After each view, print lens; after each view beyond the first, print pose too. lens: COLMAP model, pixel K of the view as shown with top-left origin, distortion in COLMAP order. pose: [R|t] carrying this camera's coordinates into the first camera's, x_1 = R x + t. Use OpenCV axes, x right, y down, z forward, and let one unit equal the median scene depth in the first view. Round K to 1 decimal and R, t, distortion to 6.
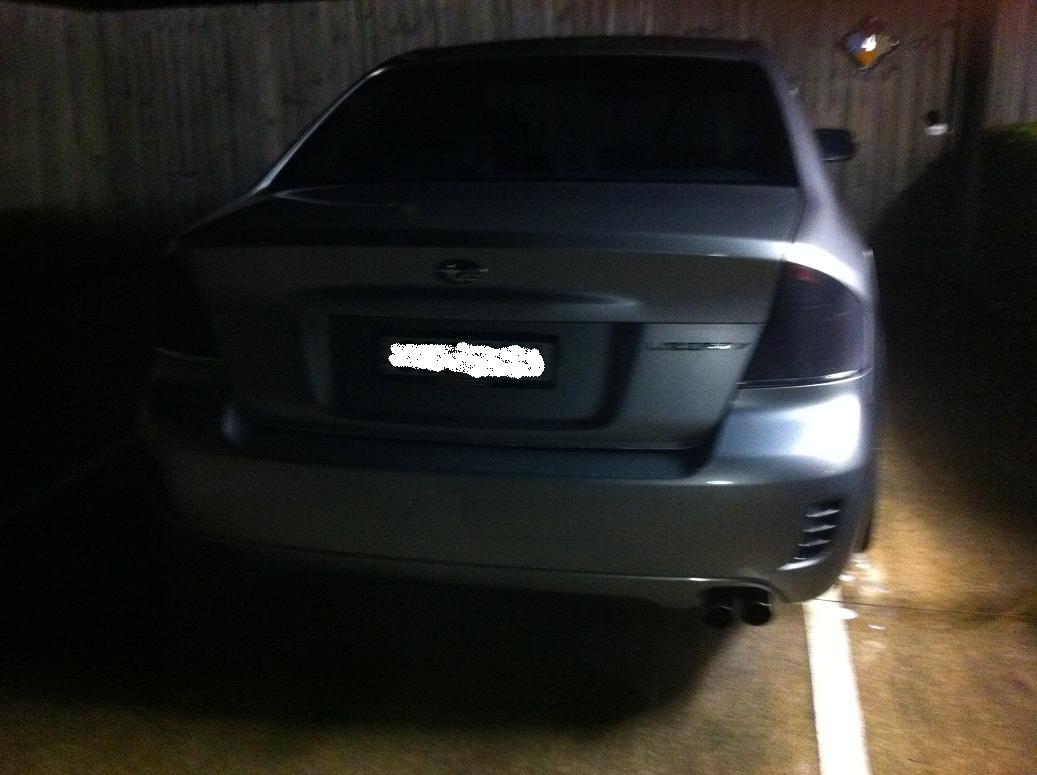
lens RADIAL K [[946.0, 0, 527.3], [0, 946.0, 387.2], [0, 0, 1]] dist [-0.031184, 0.006691]
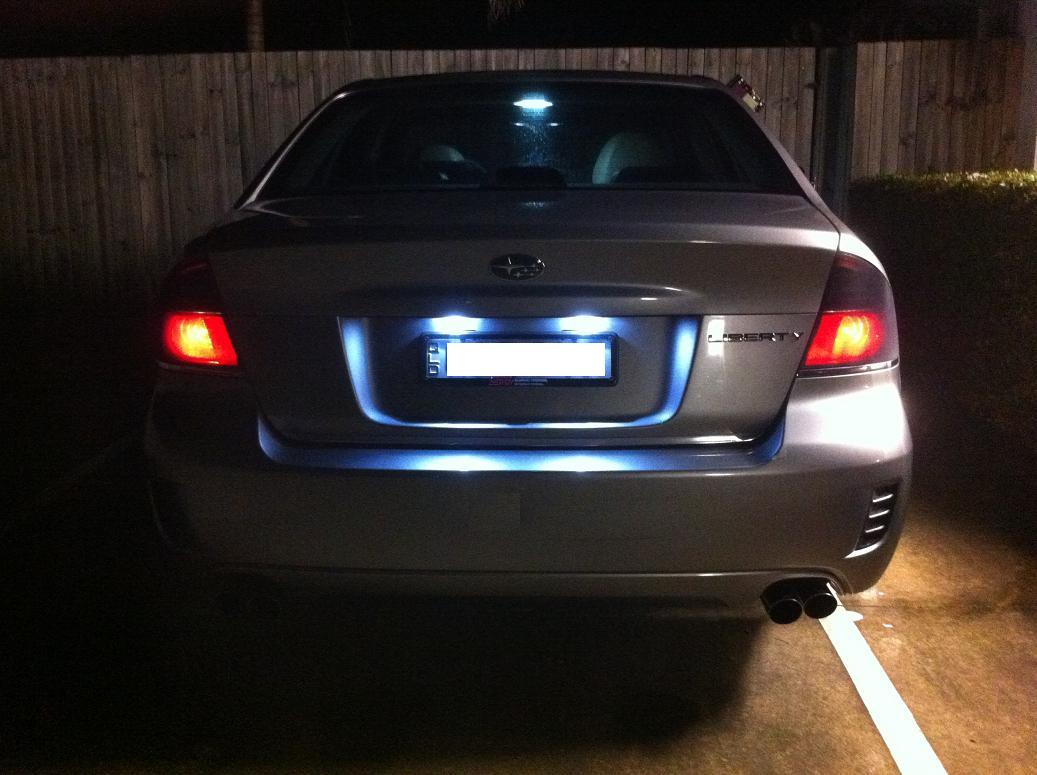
lens RADIAL K [[946.0, 0, 528.5], [0, 946.0, 394.3], [0, 0, 1]] dist [-0.031184, 0.006691]
pose [[0.987040, -0.031102, 0.157432, -0.195478], [0.040890, 0.997401, -0.059322, 0.058527], [-0.155178, 0.064991, 0.985746, 0.046364]]
